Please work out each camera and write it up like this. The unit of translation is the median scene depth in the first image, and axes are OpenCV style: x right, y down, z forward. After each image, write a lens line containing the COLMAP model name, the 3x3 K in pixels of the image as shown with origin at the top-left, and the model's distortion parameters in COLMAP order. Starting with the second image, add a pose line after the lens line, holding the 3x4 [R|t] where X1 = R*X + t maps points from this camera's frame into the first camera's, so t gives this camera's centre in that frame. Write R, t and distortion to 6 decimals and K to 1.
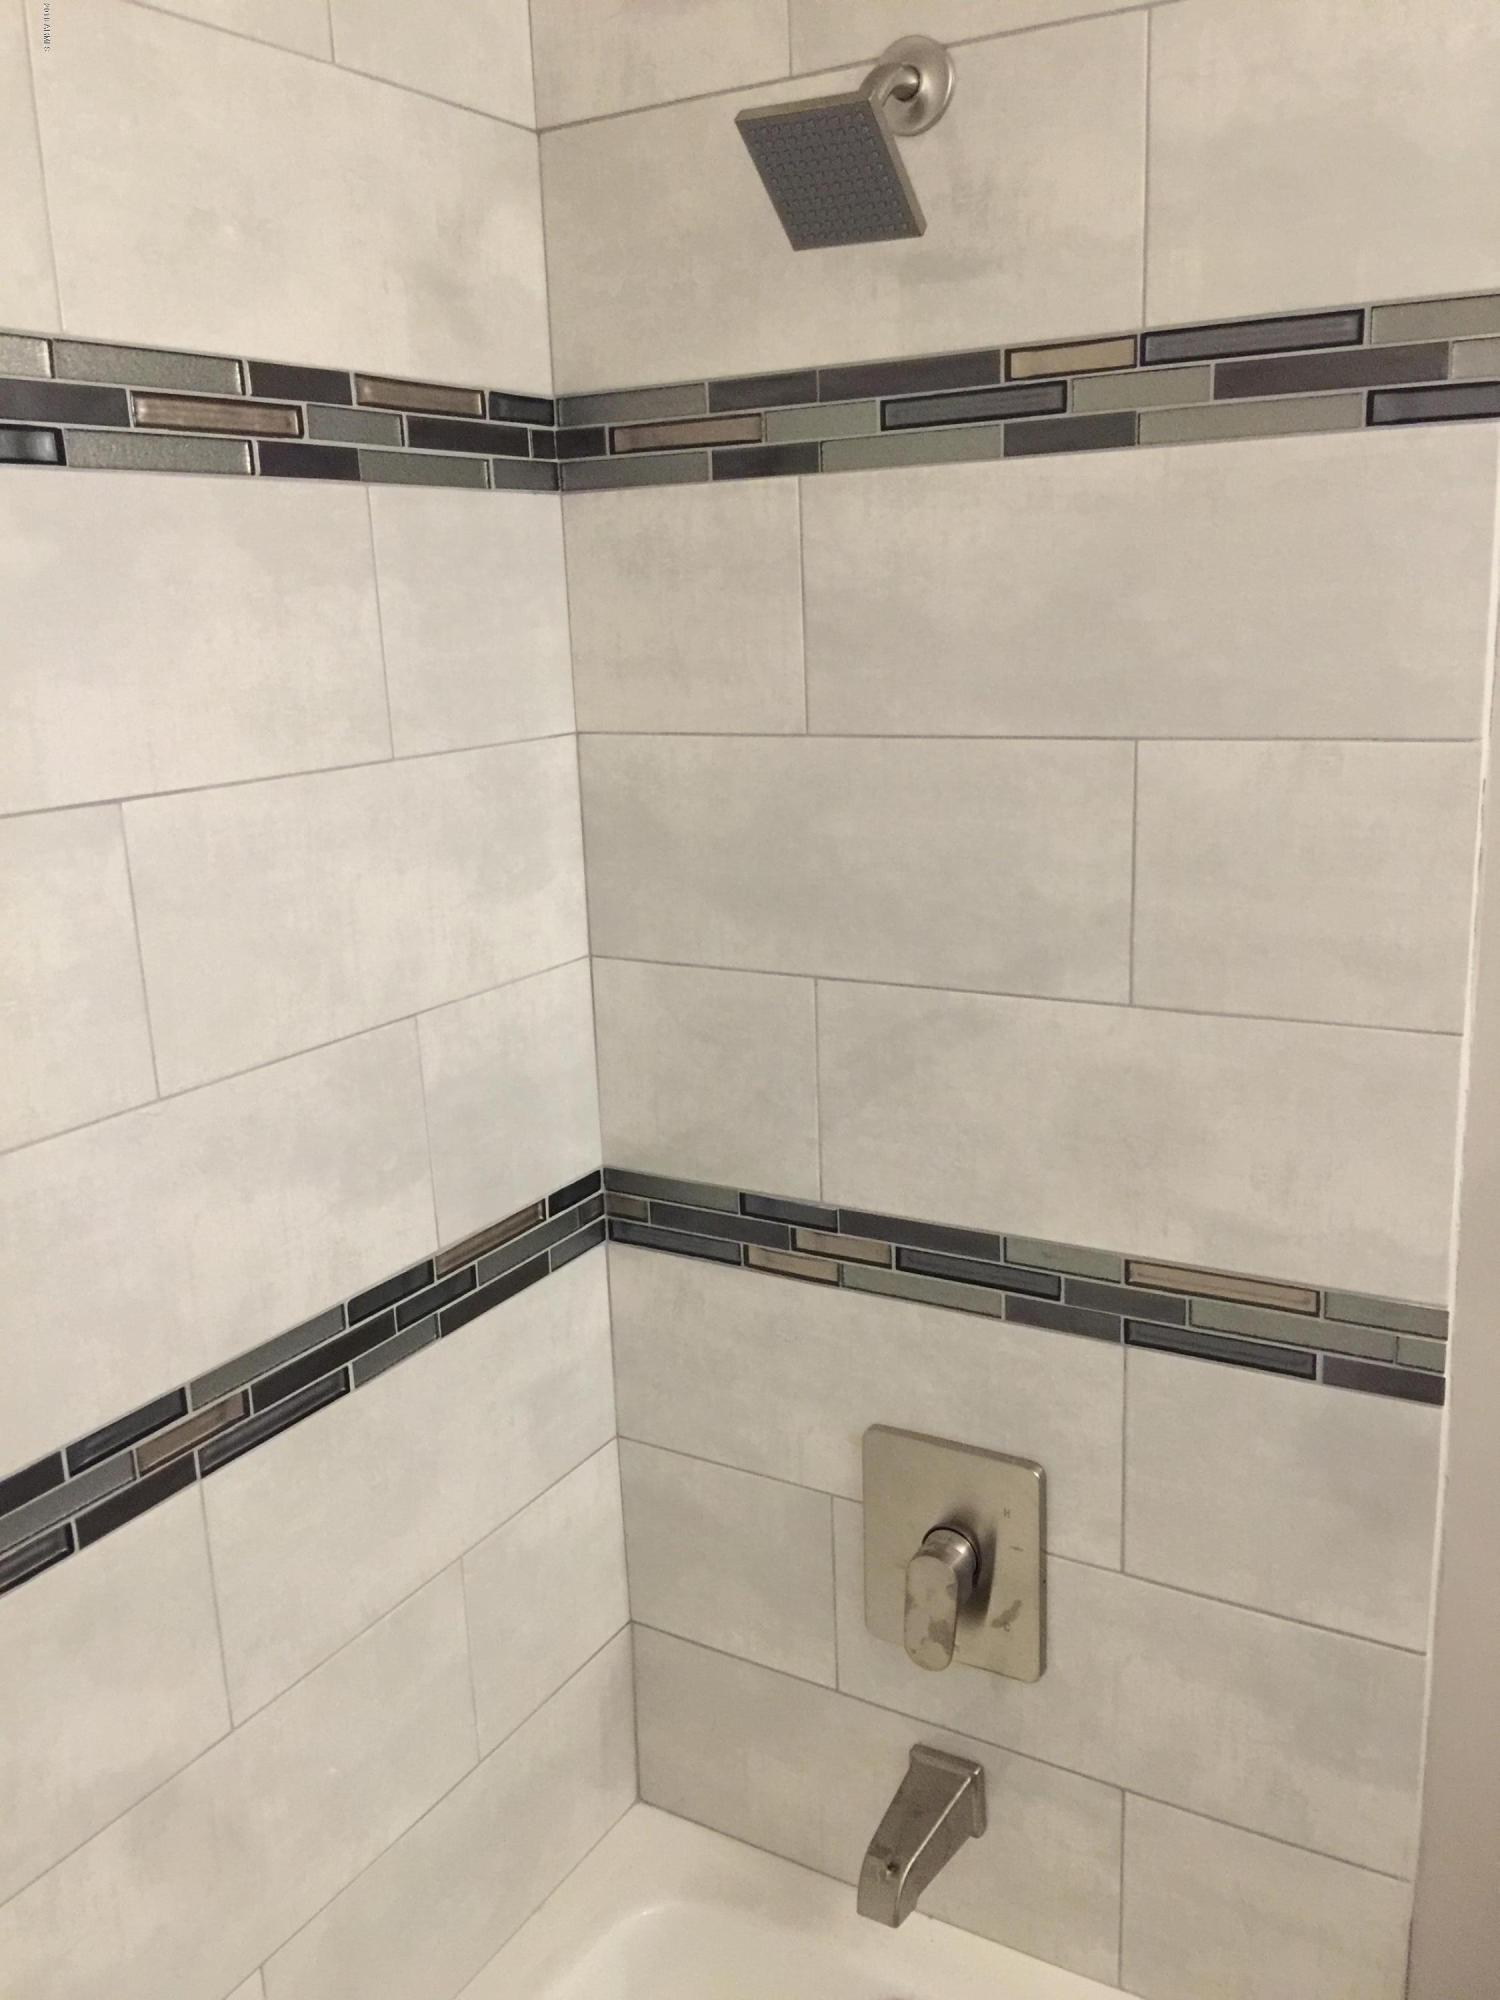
lens RADIAL K [[1738.4, 0, 745.9], [0, 1738.4, 1031.2], [0, 0, 1]] dist [0.085502, -0.152940]
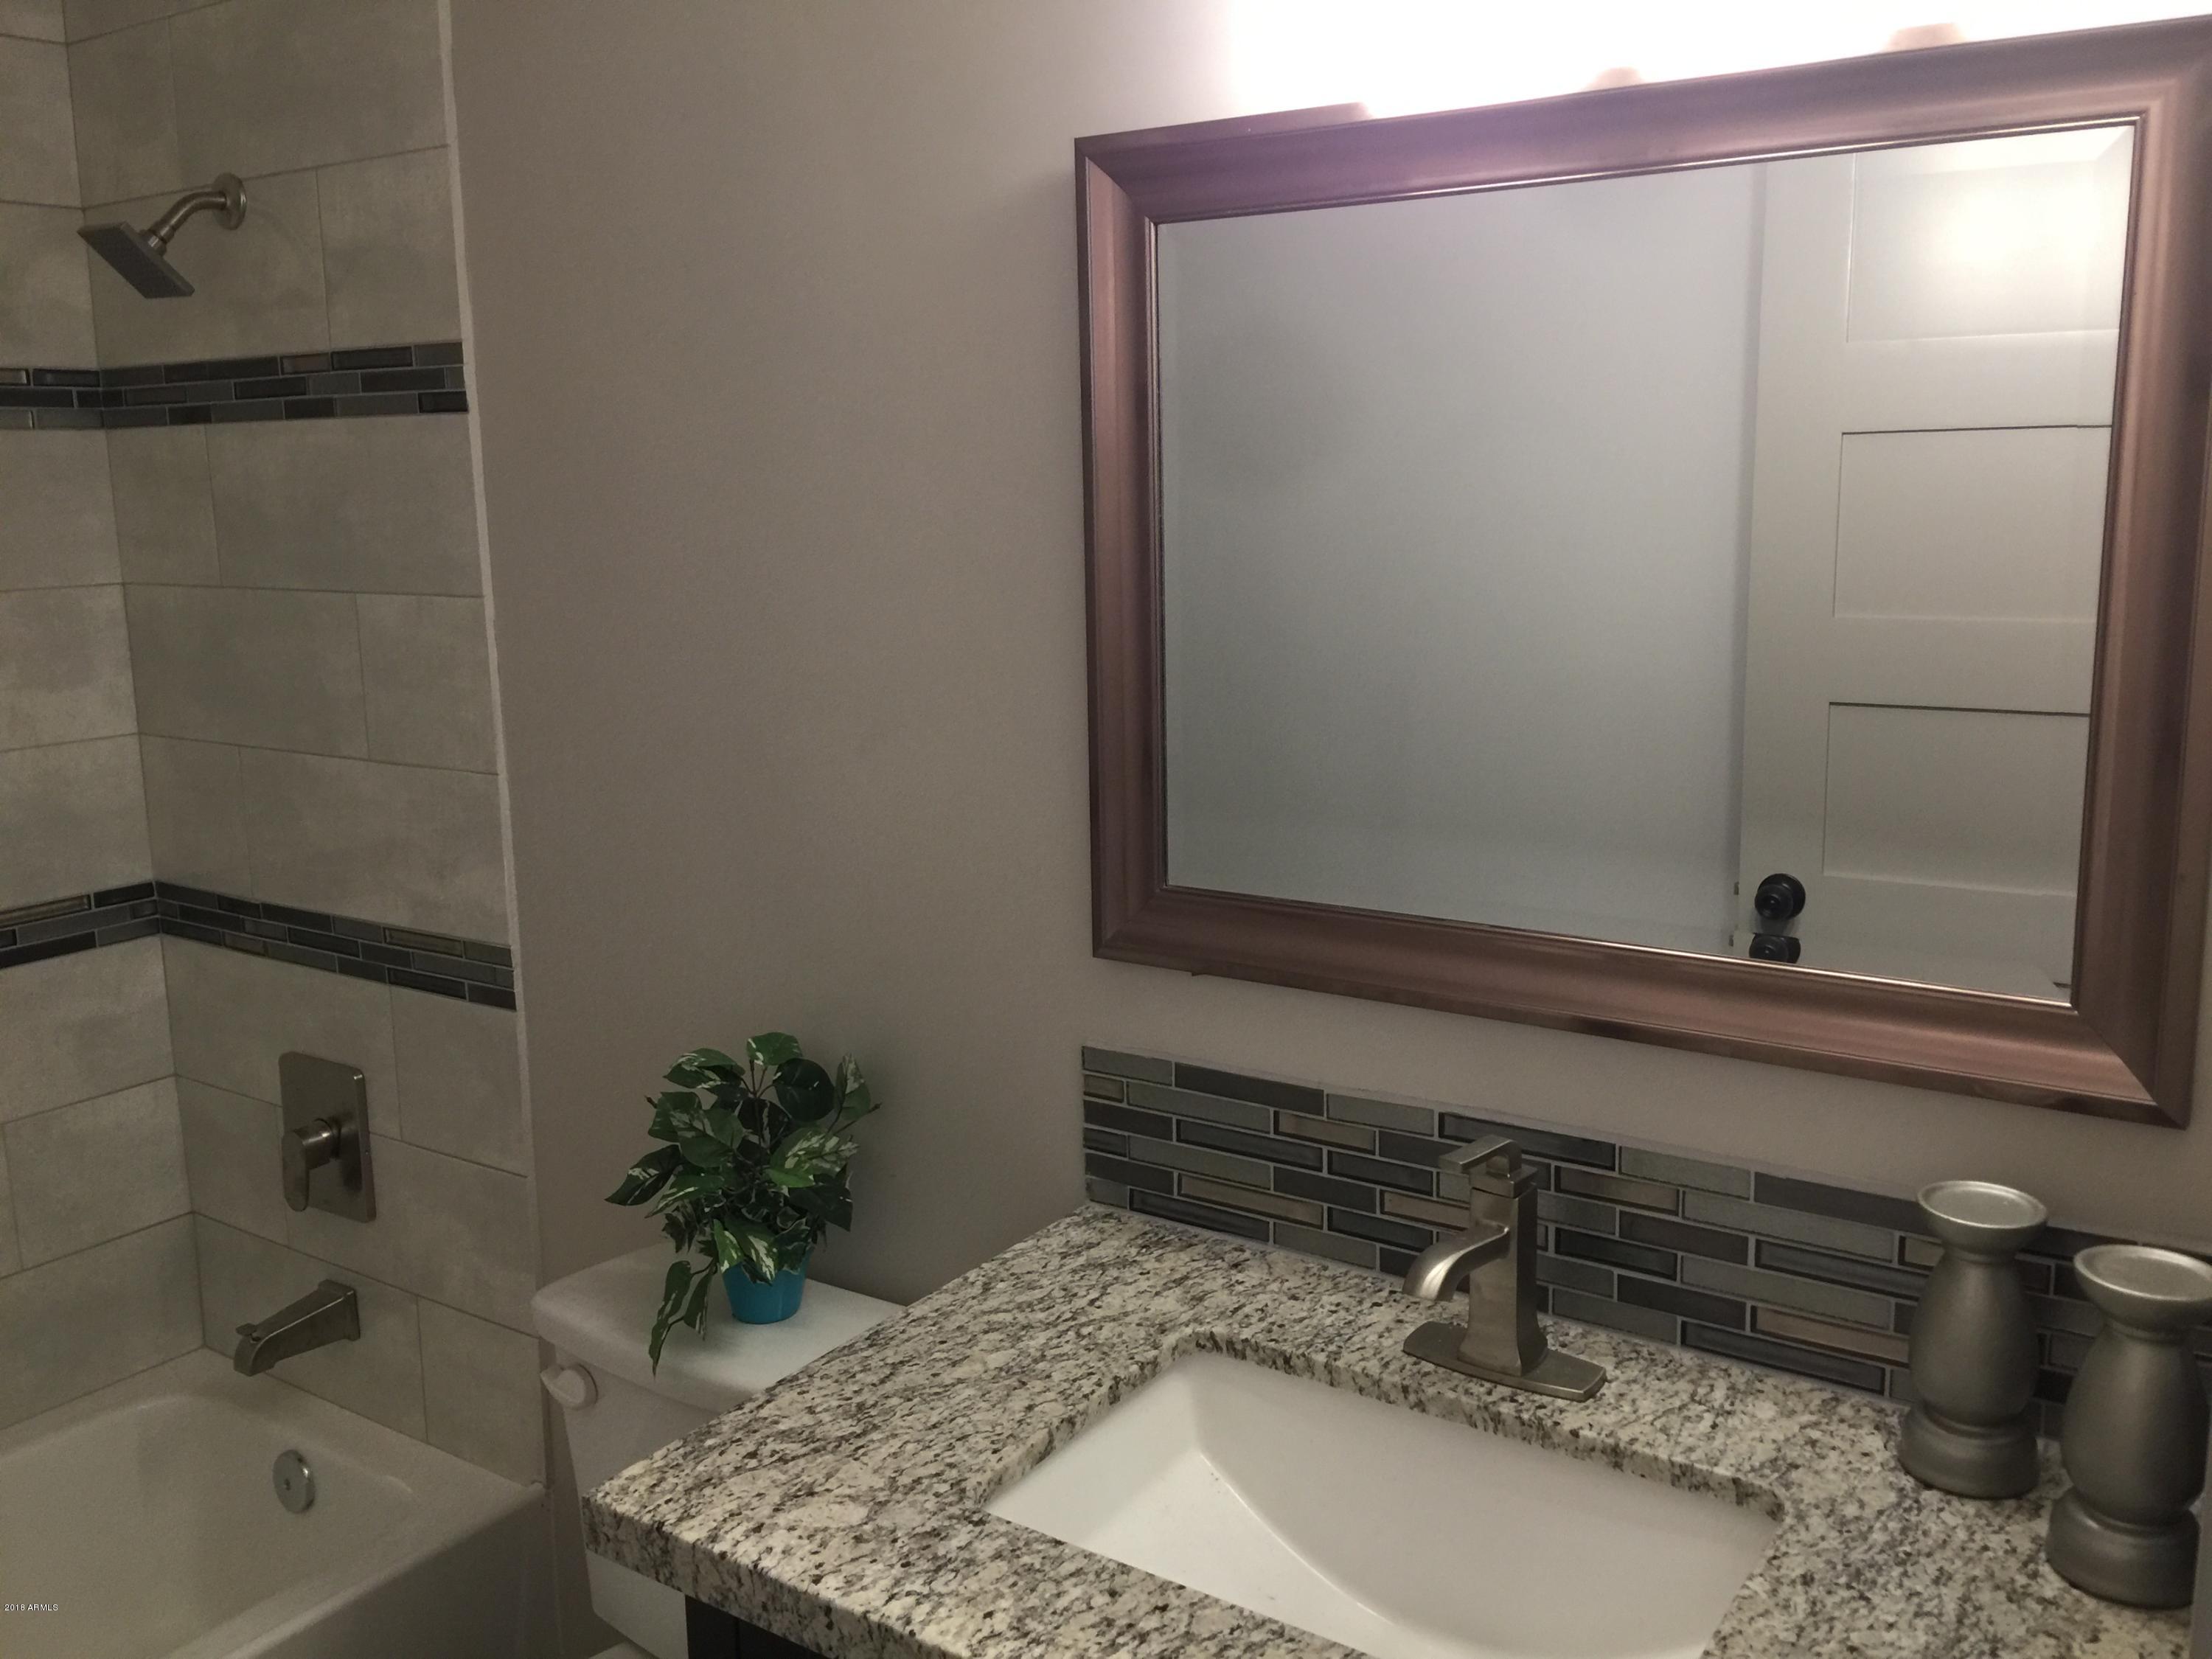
lens RADIAL K [[1922.6, 0, 1106.0], [0, 1922.6, 829.5], [0, 0, 1]] dist [0.085502, -0.152940]
pose [[0.997698, 0.030298, -0.060665, 0.886223], [-0.033996, 0.997566, -0.060883, 0.117883], [0.058673, 0.062805, 0.996300, -0.630422]]
